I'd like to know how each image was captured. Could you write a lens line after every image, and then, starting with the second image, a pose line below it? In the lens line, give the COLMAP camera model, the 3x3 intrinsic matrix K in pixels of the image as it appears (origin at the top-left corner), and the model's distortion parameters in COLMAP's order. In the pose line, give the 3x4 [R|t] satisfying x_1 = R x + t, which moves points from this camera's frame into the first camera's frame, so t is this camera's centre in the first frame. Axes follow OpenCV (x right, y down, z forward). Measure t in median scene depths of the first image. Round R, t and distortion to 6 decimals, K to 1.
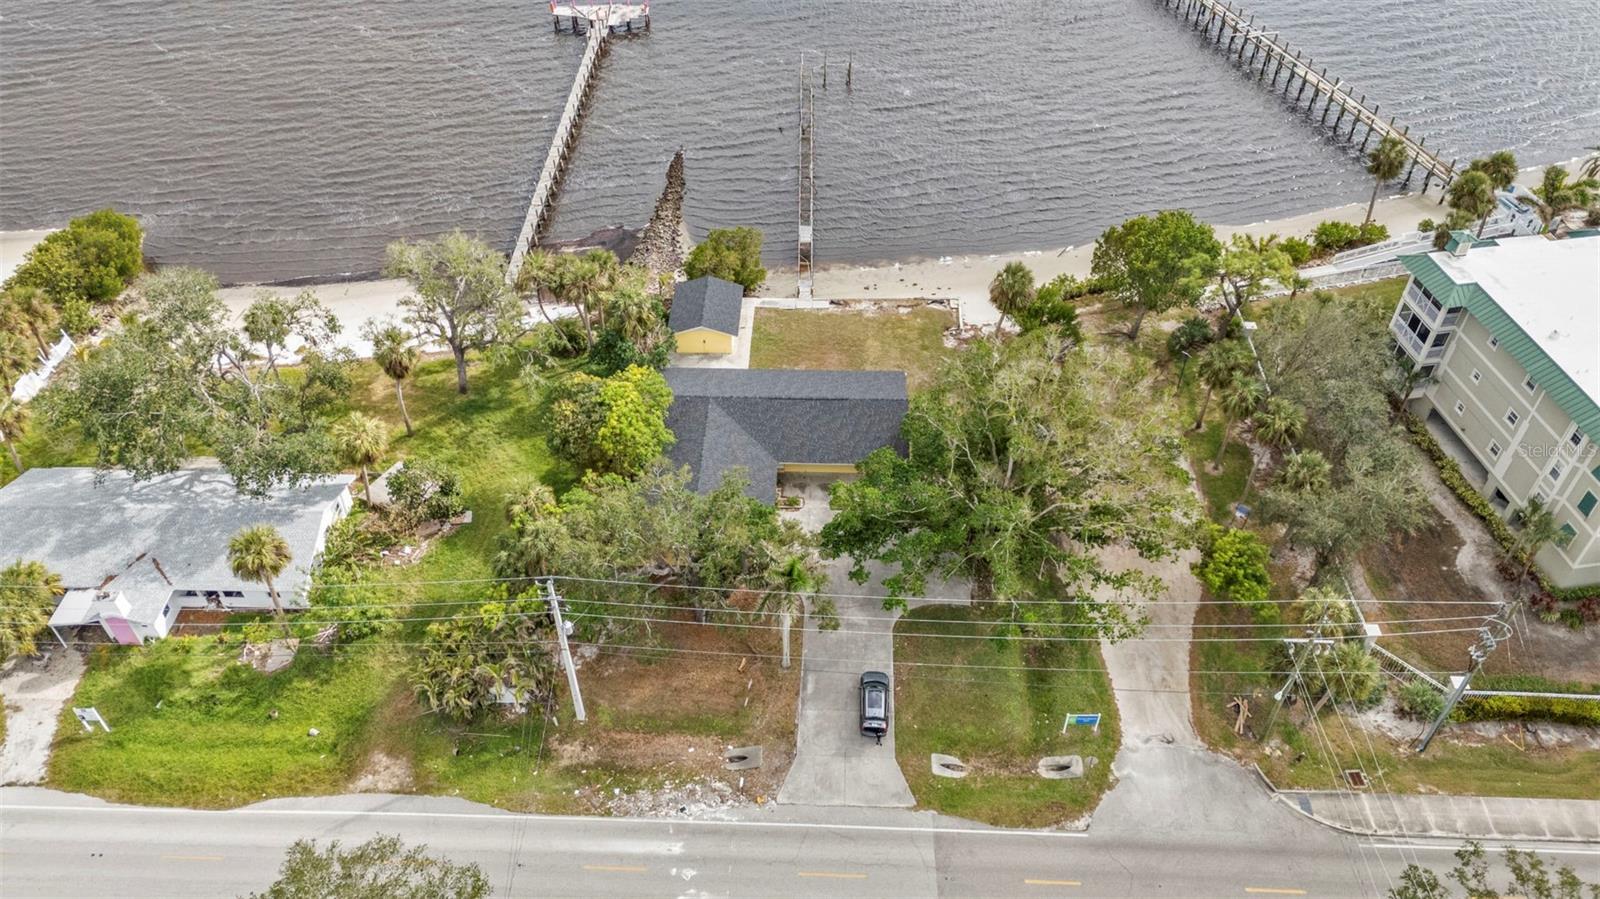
lens RADIAL K [[1173.2, 0, 801.4], [0, 1173.2, 447.8], [0, 0, 1]] dist [0.064309, -0.052458]
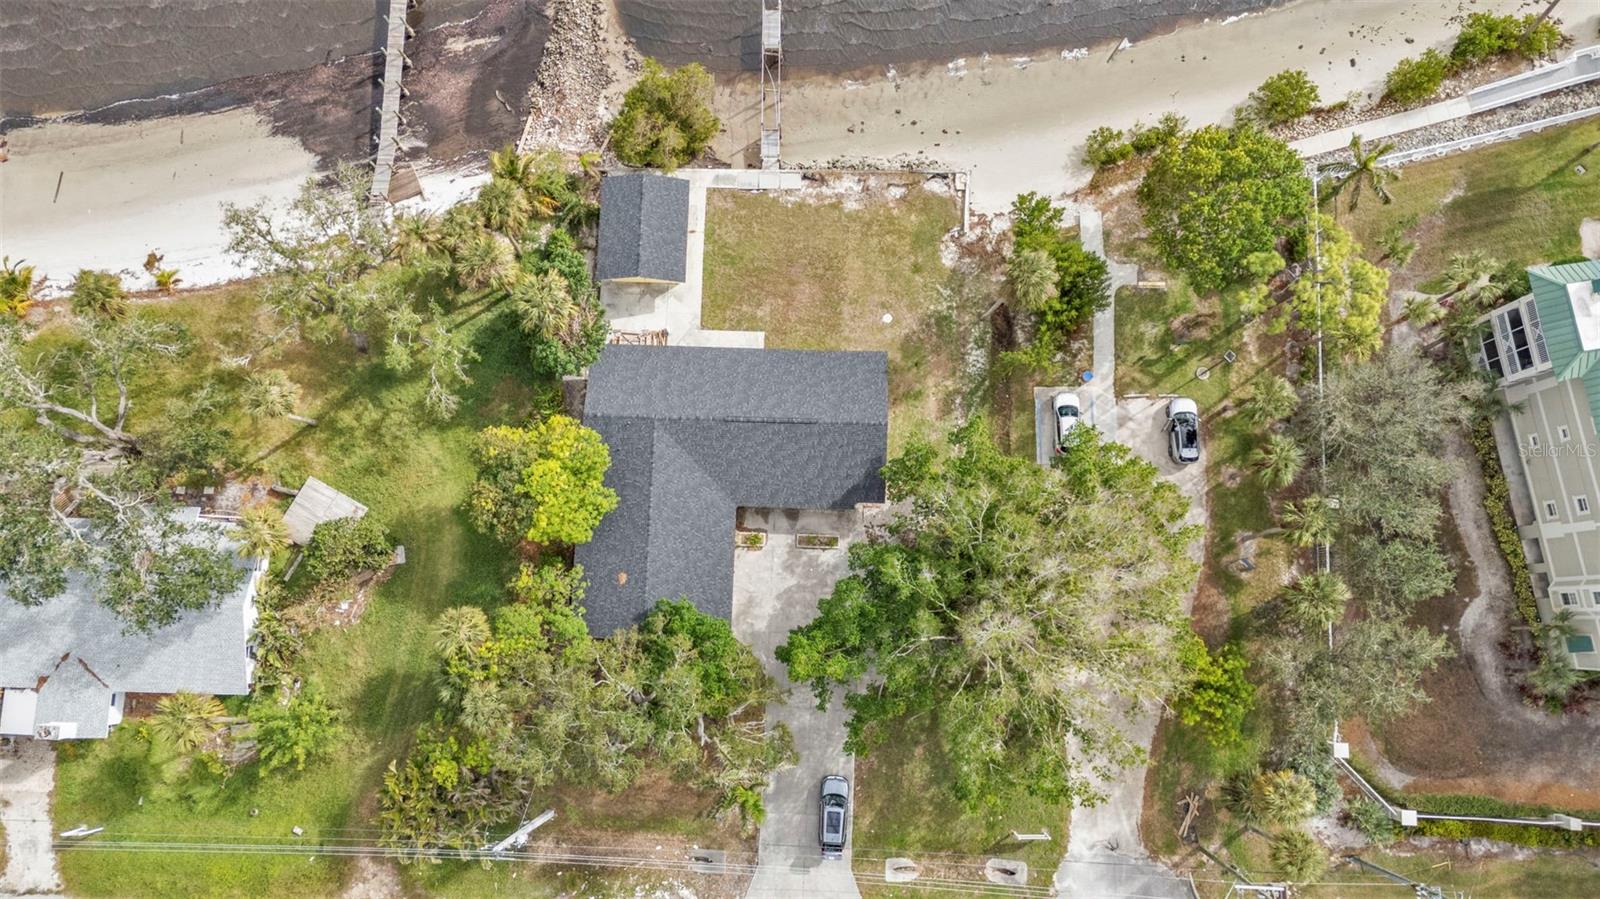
lens RADIAL K [[1173.2, 0, 801.4], [0, 1173.2, 447.8], [0, 0, 1]] dist [0.064309, -0.052458]
pose [[0.999953, -0.001682, -0.009554, 0.044353], [0.007232, 0.785653, 0.618625, -0.670223], [0.006466, -0.618665, 0.785628, 0.386638]]
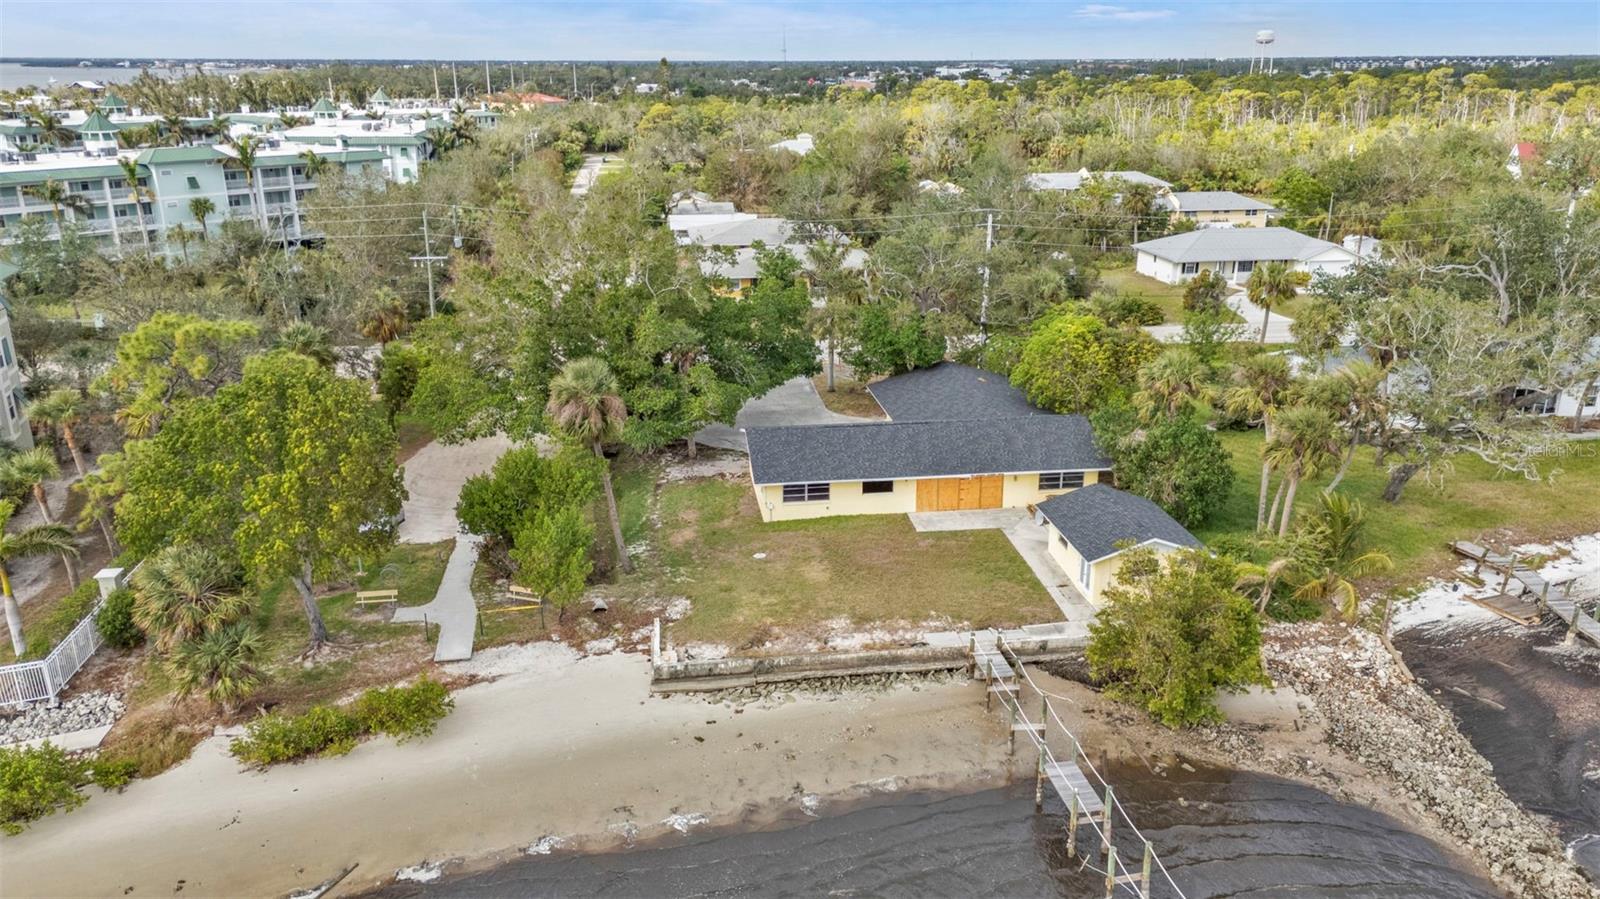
lens RADIAL K [[1173.2, 0, 801.4], [0, 1173.2, 447.8], [0, 0, 1]] dist [0.064309, -0.052458]
pose [[-0.985669, 0.060836, -0.157340, 0.207923], [-0.109583, 0.478204, 0.871386, -0.823224], [0.128252, 0.876139, -0.464684, 1.639103]]
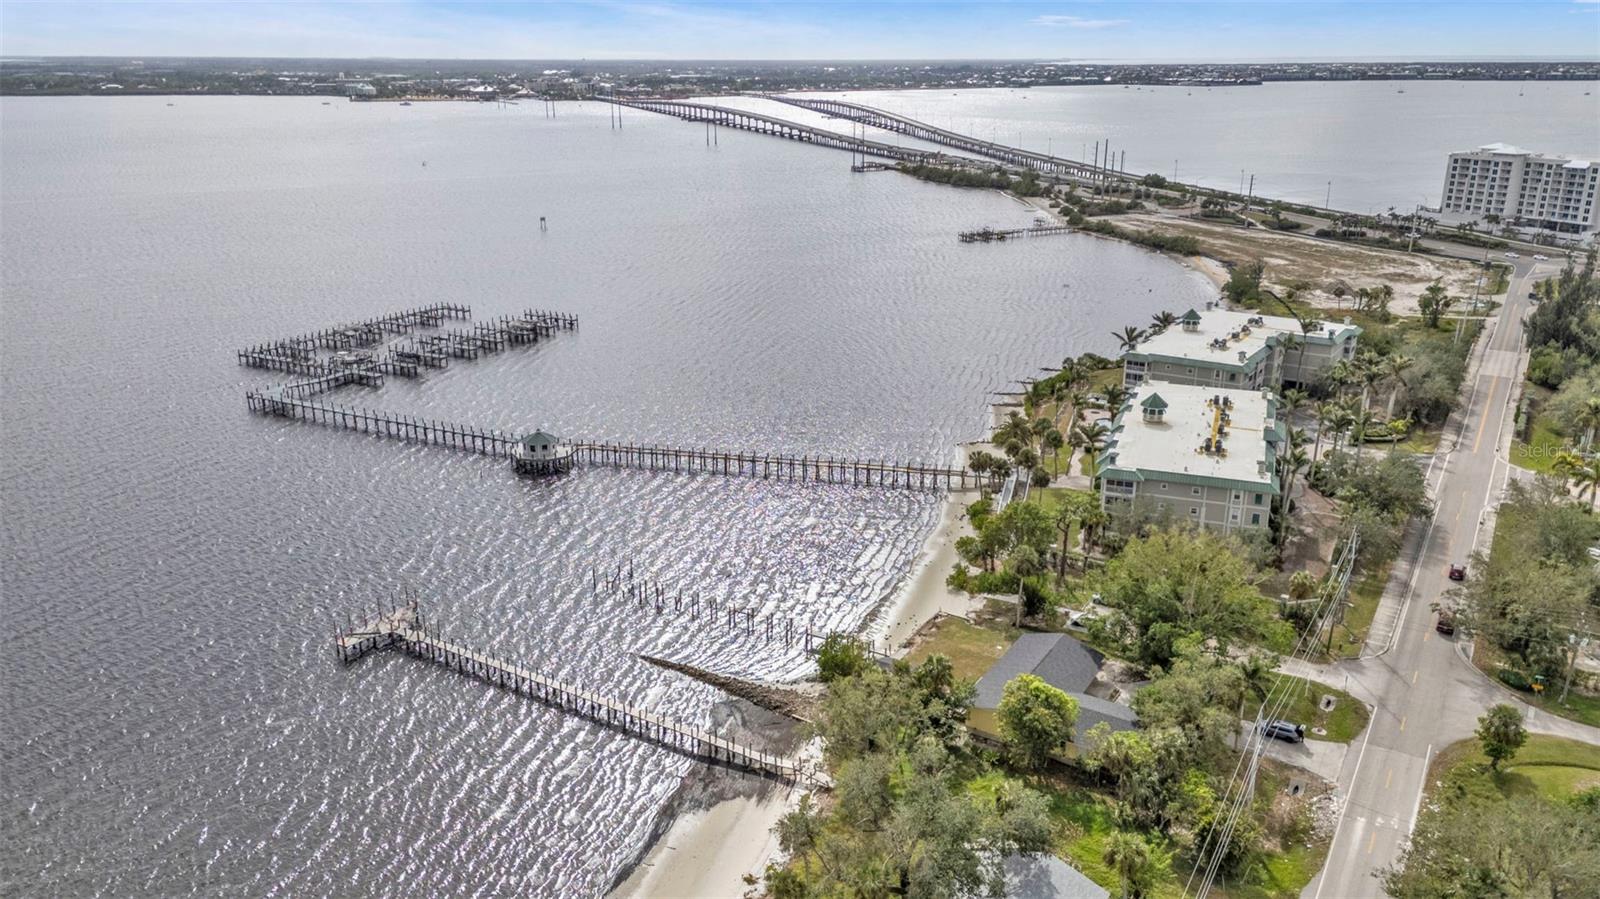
lens RADIAL K [[1173.2, 0, 801.4], [0, 1173.2, 447.8], [0, 0, 1]] dist [0.064309, -0.052458]
pose [[0.497496, -0.266458, 0.825529, -1.604319], [0.594087, 0.798109, -0.100413, -0.352797], [-0.632106, 0.540391, 0.555355, 0.252212]]
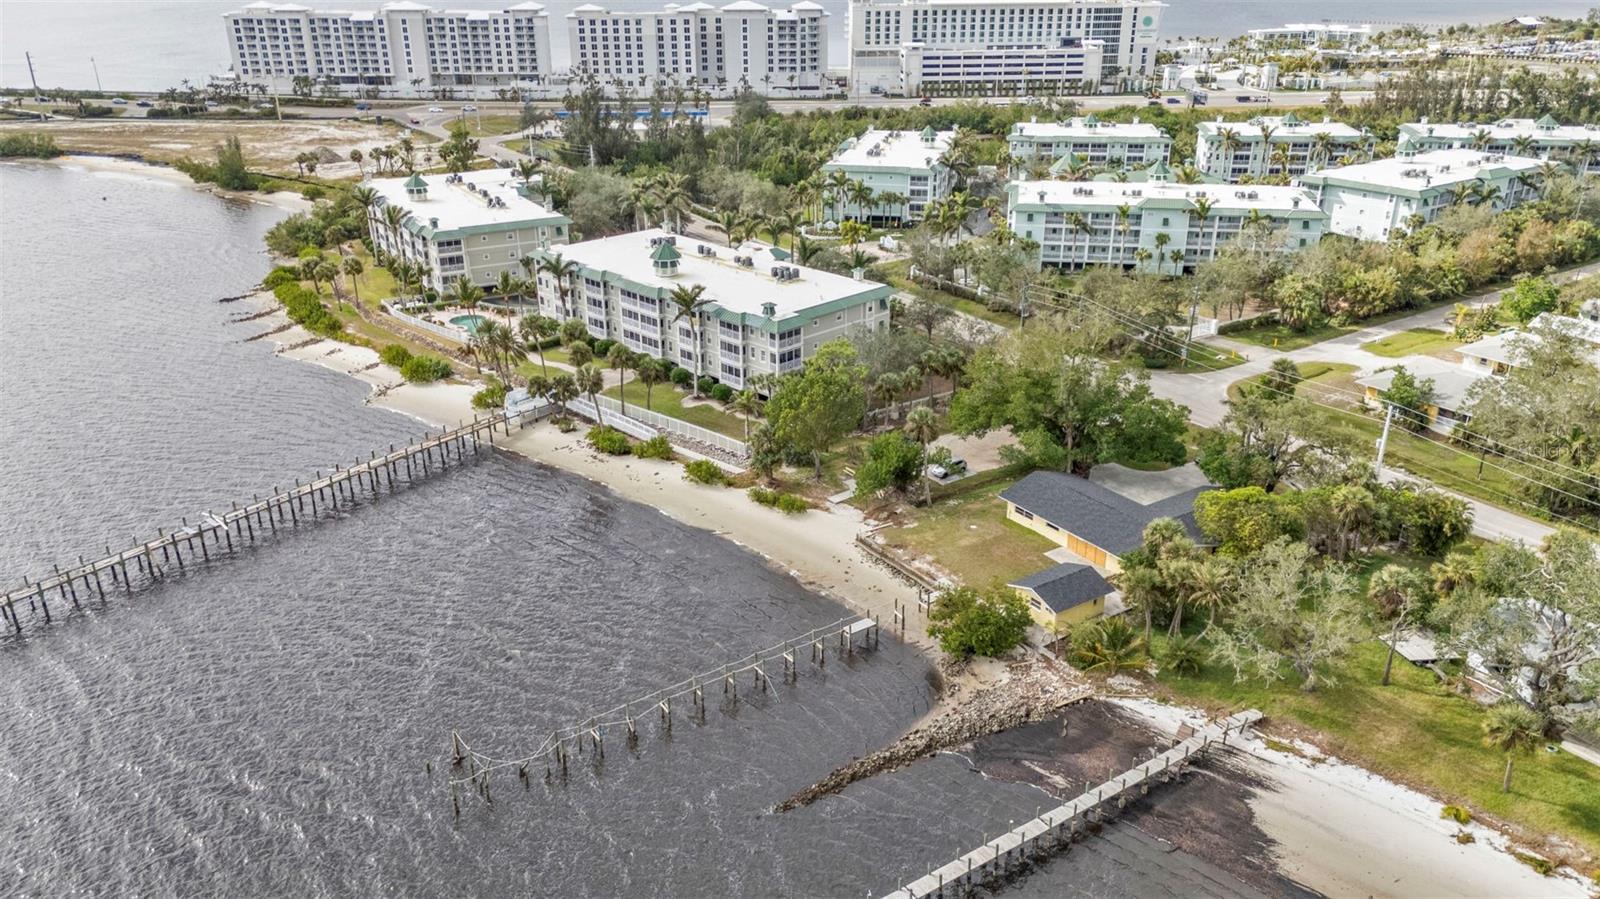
lens RADIAL K [[1173.2, 0, 801.4], [0, 1173.2, 447.8], [0, 0, 1]] dist [0.064309, -0.052458]
pose [[-0.582351, -0.307483, 0.752544, -0.936473], [0.565605, 0.511667, 0.646752, -1.328240], [-0.583917, 0.802279, -0.124056, 1.580719]]
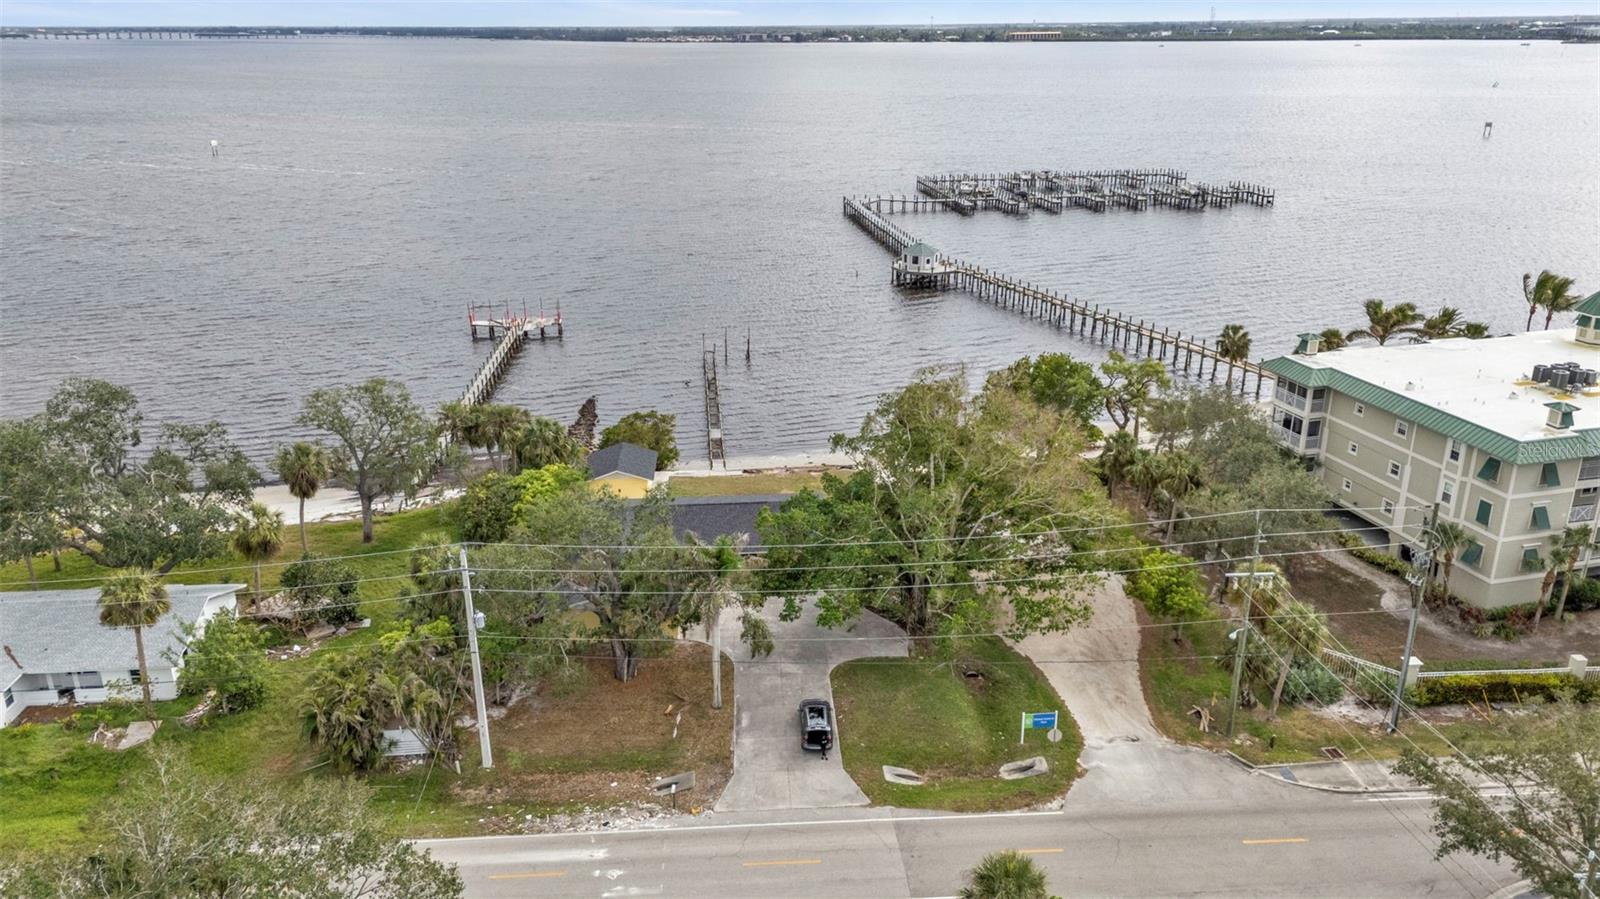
lens RADIAL K [[1173.2, 0, 801.4], [0, 1173.2, 447.8], [0, 0, 1]] dist [0.064309, -0.052458]
pose [[0.995128, -0.034368, 0.092407, -0.026394], [0.068629, 0.914382, -0.398993, 0.384200], [-0.070783, 0.403391, 0.912286, 0.078097]]
